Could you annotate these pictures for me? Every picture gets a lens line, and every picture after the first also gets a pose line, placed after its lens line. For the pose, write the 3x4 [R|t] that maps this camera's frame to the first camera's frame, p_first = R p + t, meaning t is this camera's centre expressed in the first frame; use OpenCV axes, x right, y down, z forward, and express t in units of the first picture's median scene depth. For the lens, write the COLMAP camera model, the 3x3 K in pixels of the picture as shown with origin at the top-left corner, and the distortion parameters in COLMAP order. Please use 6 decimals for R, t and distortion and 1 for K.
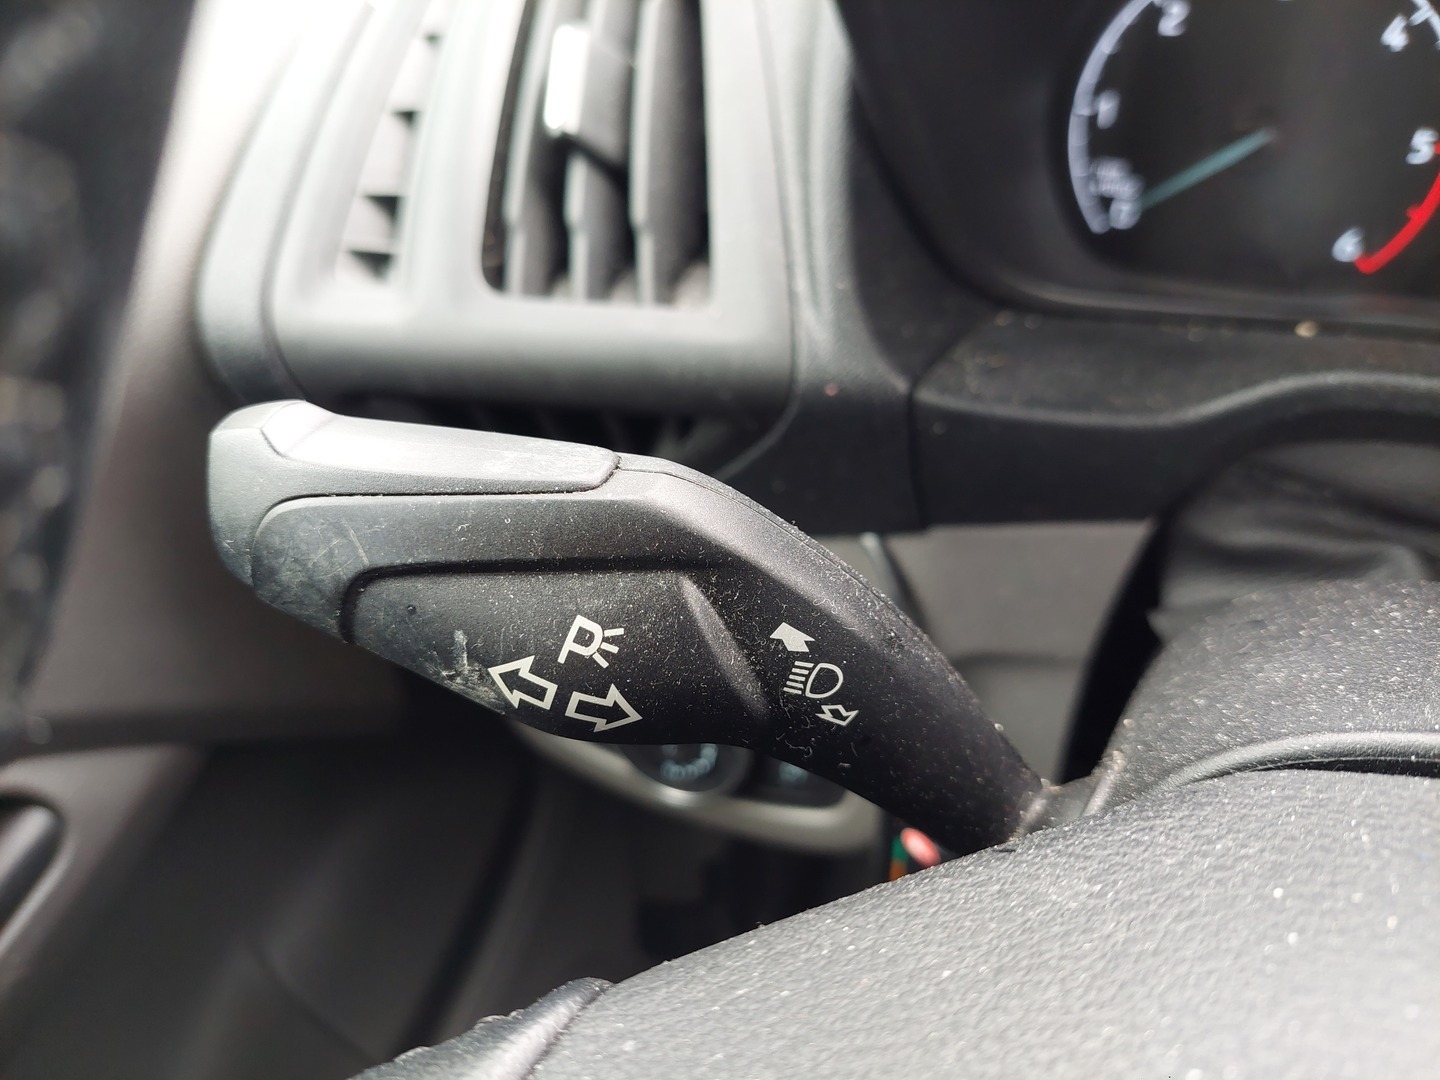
lens RADIAL K [[1071.1, 0, 721.4], [0, 1071.1, 514.9], [0, 0, 1]] dist [0.010980, -0.000925]
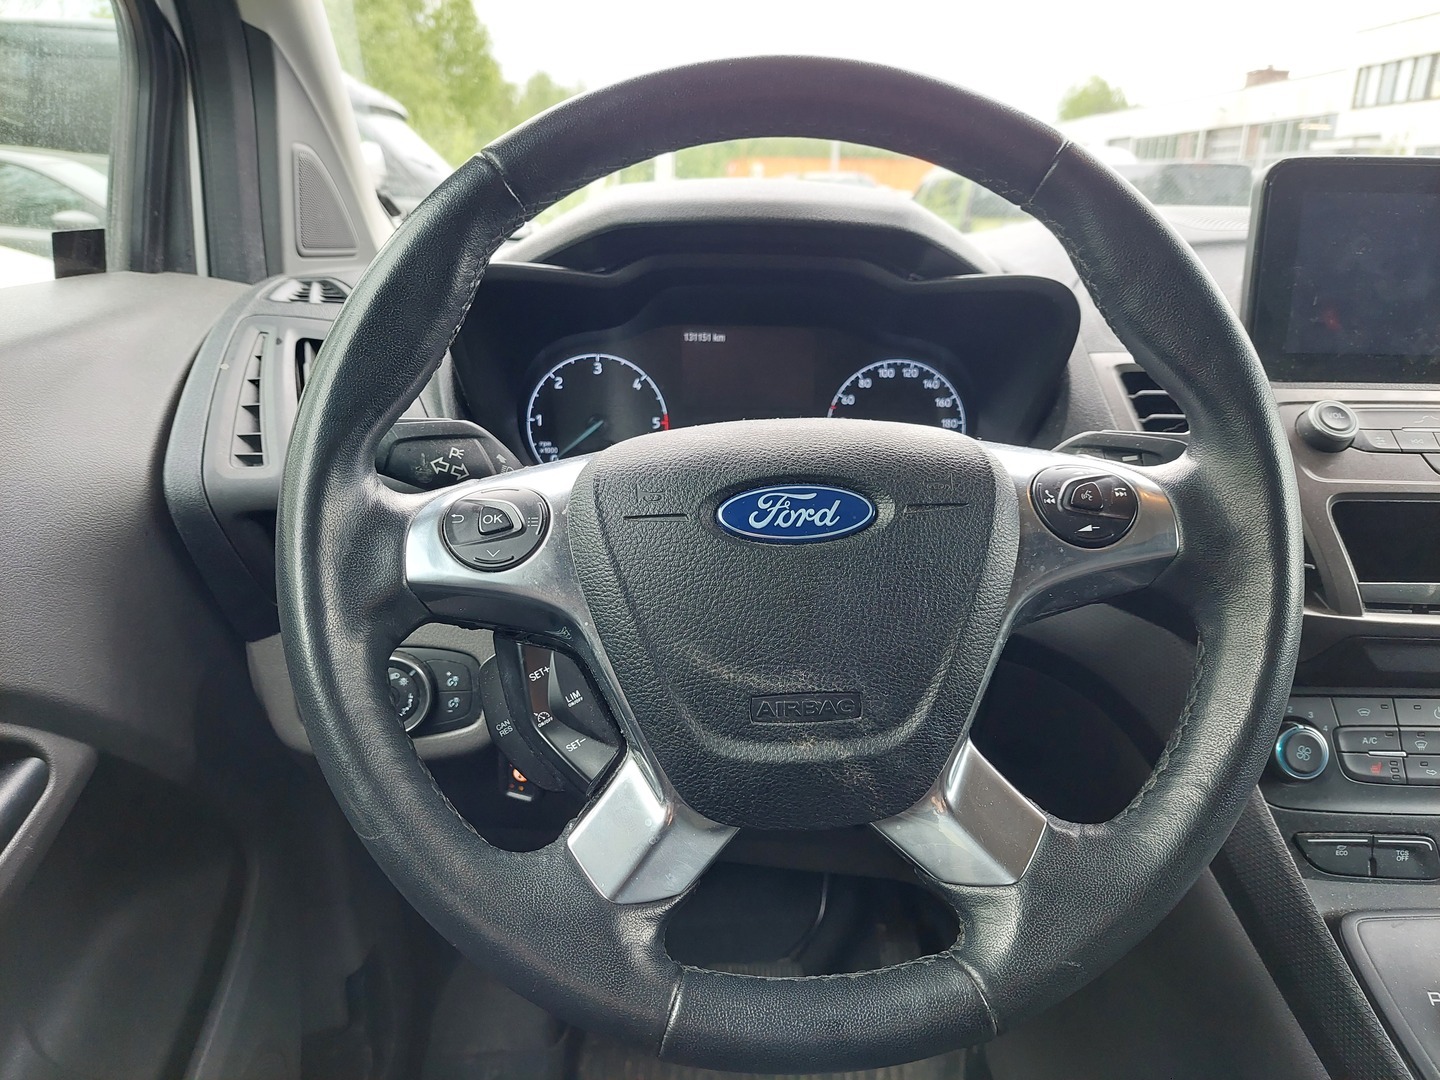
lens RADIAL K [[1024.4, 0, 722.9], [0, 1024.4, 542.0], [0, 0, 1]] dist [-0.001356, -0.004408]
pose [[0.862716, -0.054831, 0.502708, -1.206425], [0.255037, 0.905594, -0.338904, 1.976564], [-0.436667, 0.420586, 0.795254, -2.393716]]
